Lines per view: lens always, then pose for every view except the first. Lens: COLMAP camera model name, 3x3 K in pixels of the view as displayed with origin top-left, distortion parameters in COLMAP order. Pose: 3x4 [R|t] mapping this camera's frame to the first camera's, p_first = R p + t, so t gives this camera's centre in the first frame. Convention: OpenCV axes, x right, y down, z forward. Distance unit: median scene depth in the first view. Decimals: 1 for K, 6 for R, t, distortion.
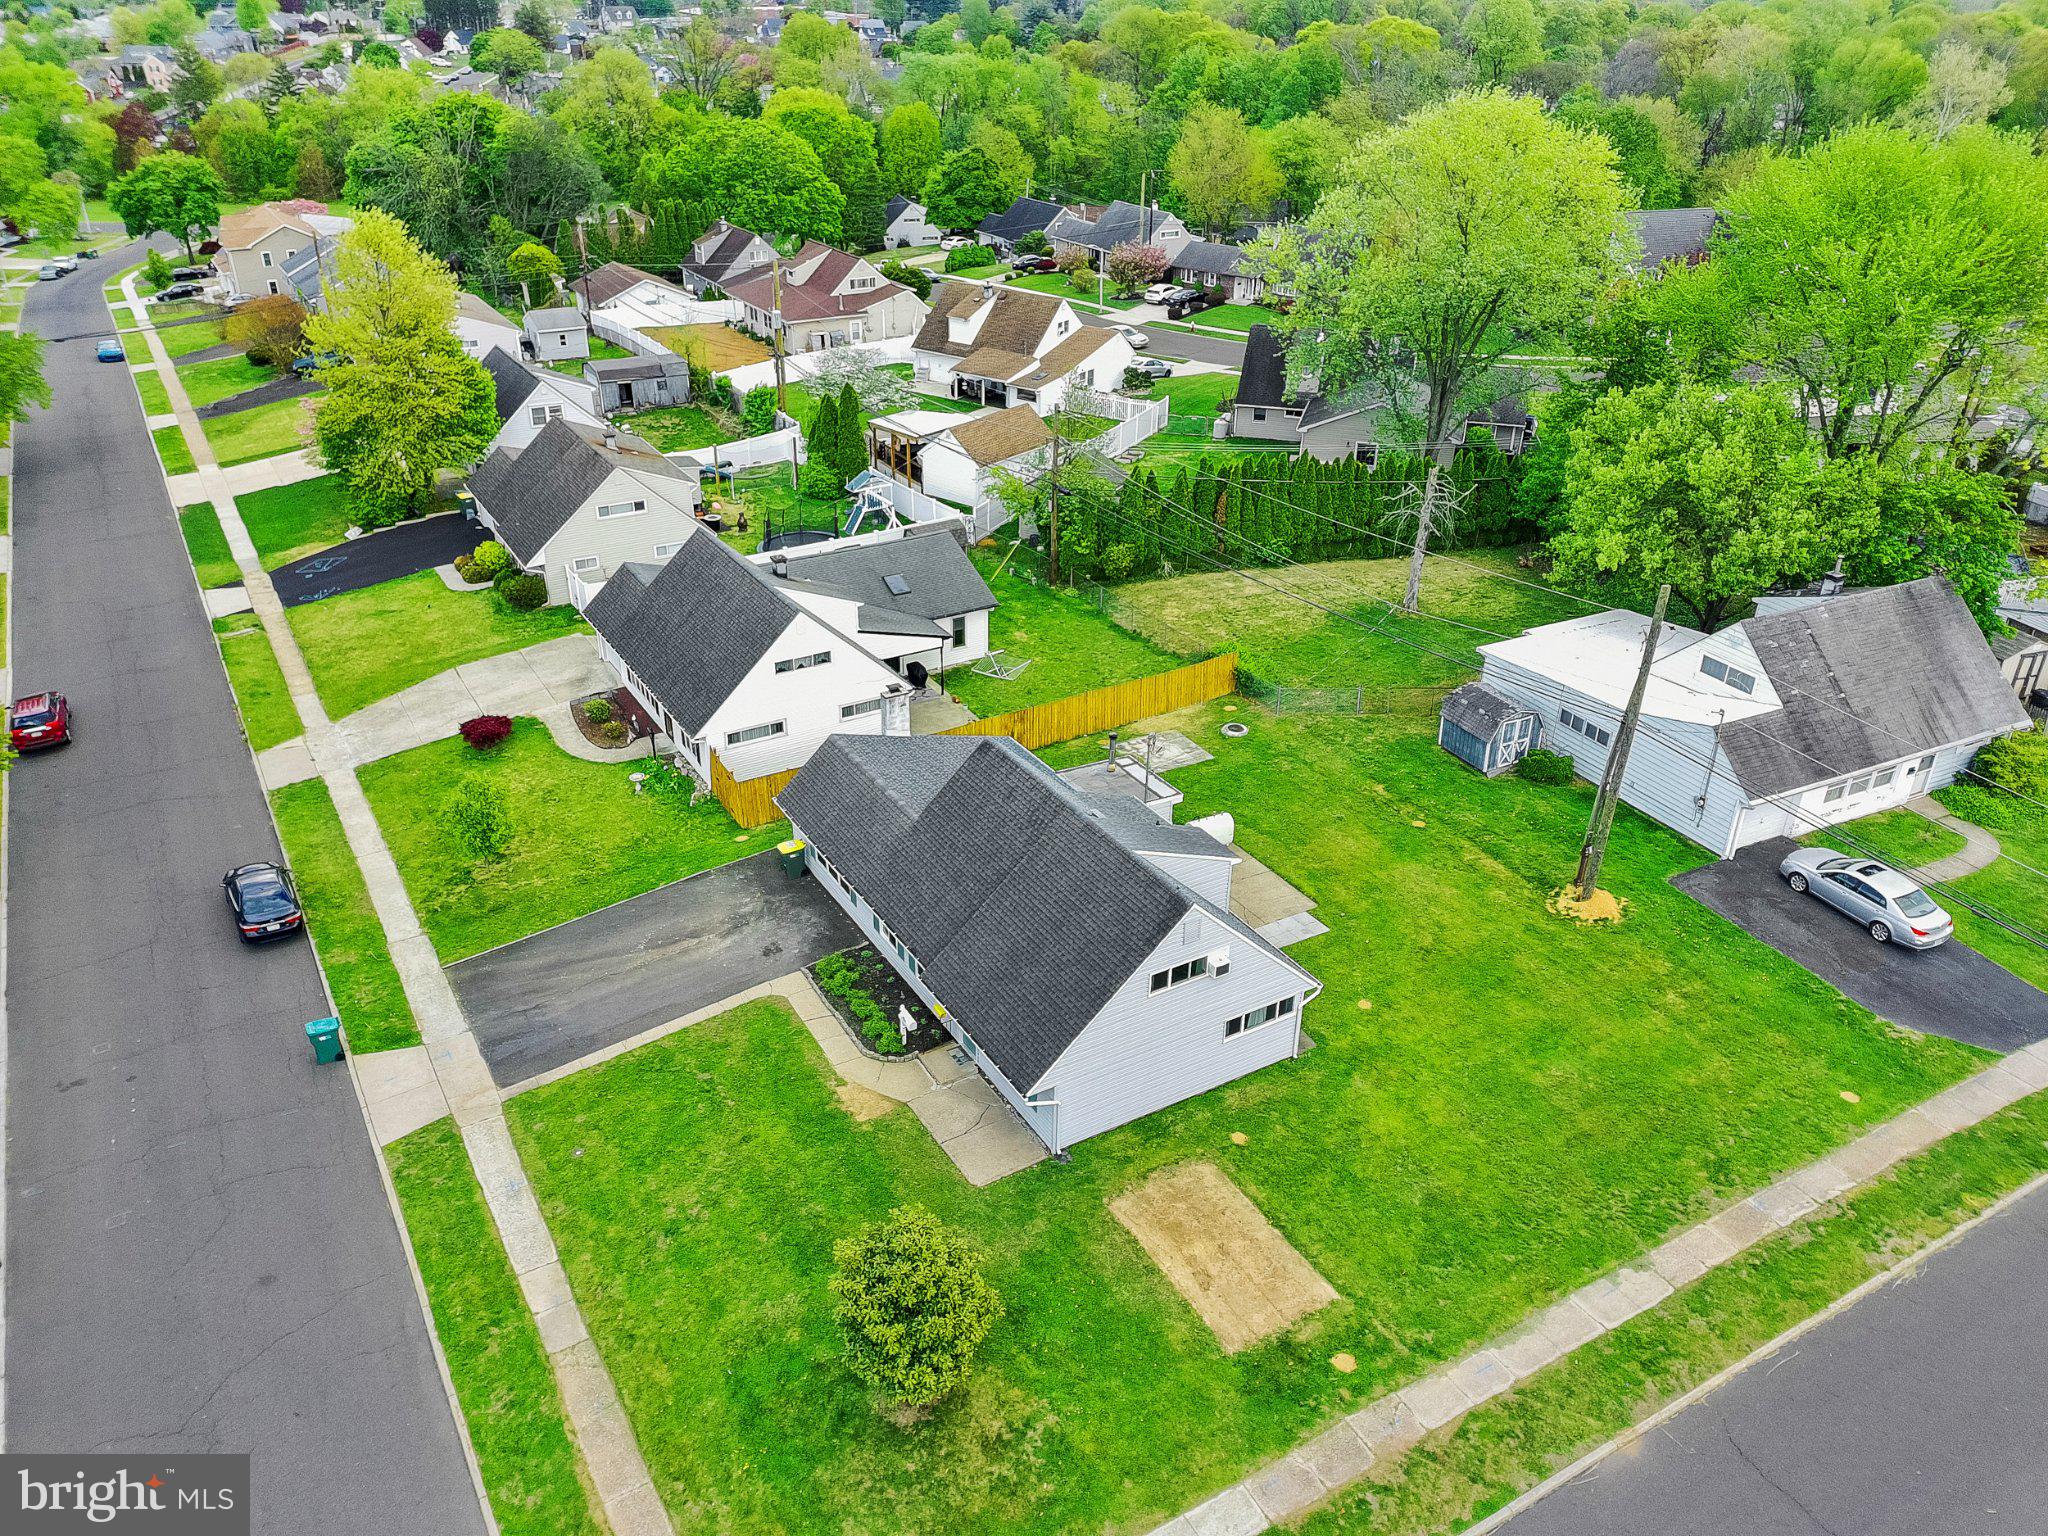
lens RADIAL K [[1512.8, 0, 1017.4], [0, 1512.8, 759.5], [0, 0, 1]] dist [0.065109, -0.046905]
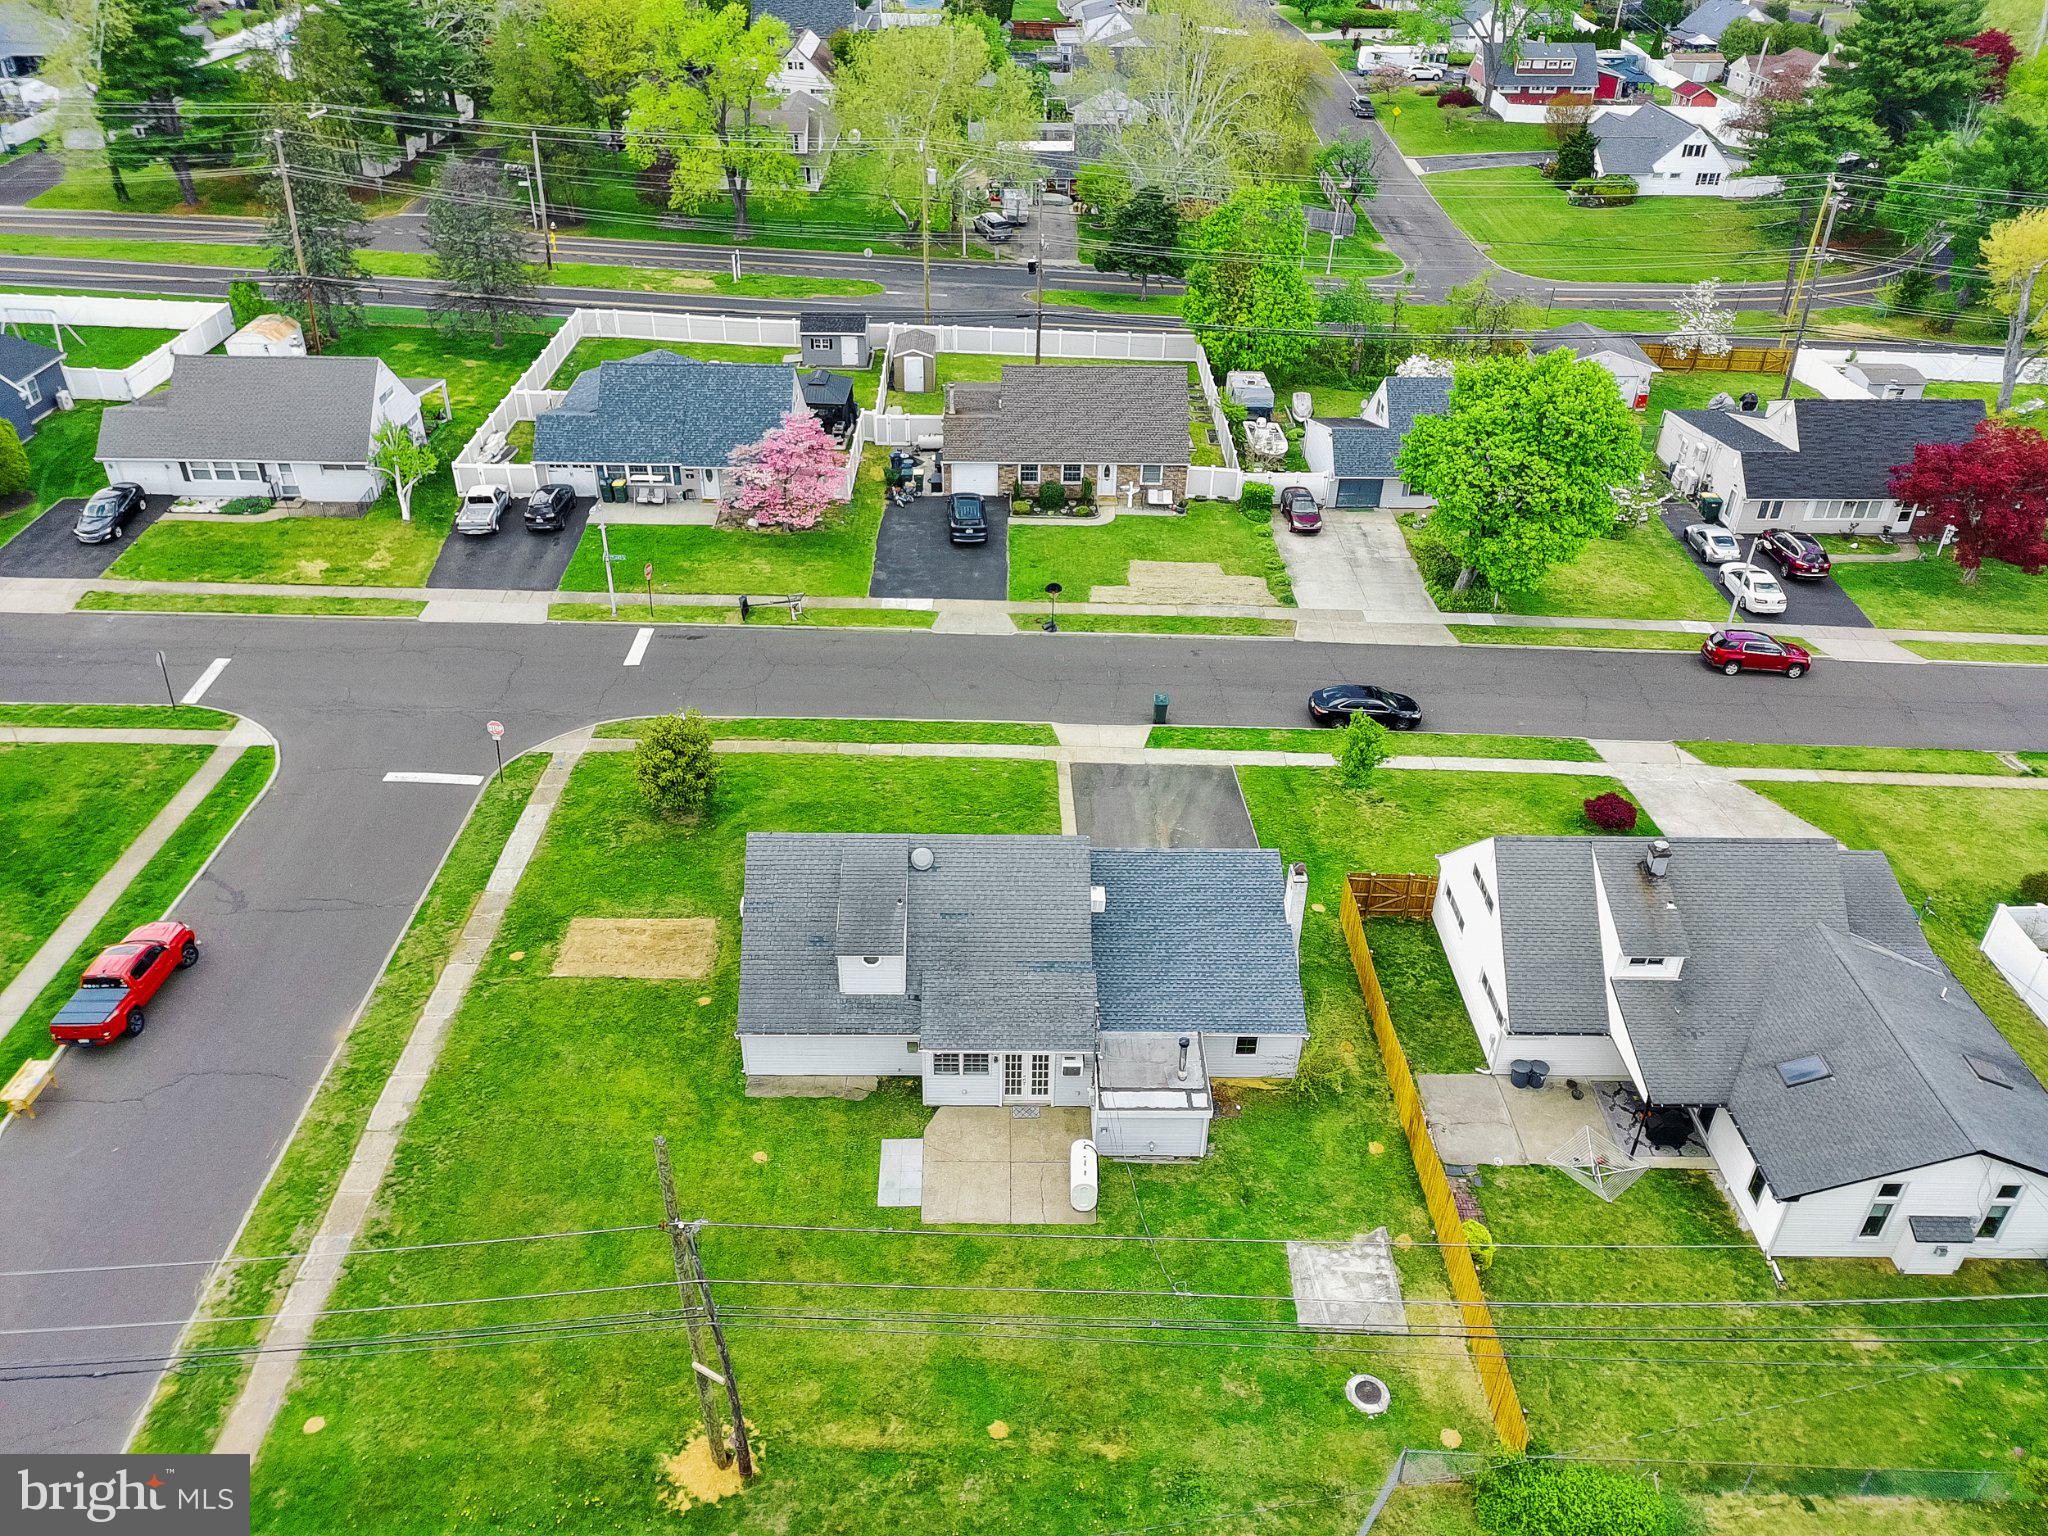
lens RADIAL K [[1512.8, 0, 1017.4], [0, 1512.8, 759.5], [0, 0, 1]] dist [0.065109, -0.046905]
pose [[-0.496849, 0.457158, -0.737663, 0.616736], [-0.420395, 0.616827, 0.665426, -0.593914], [0.759216, 0.640726, -0.114283, 0.874080]]
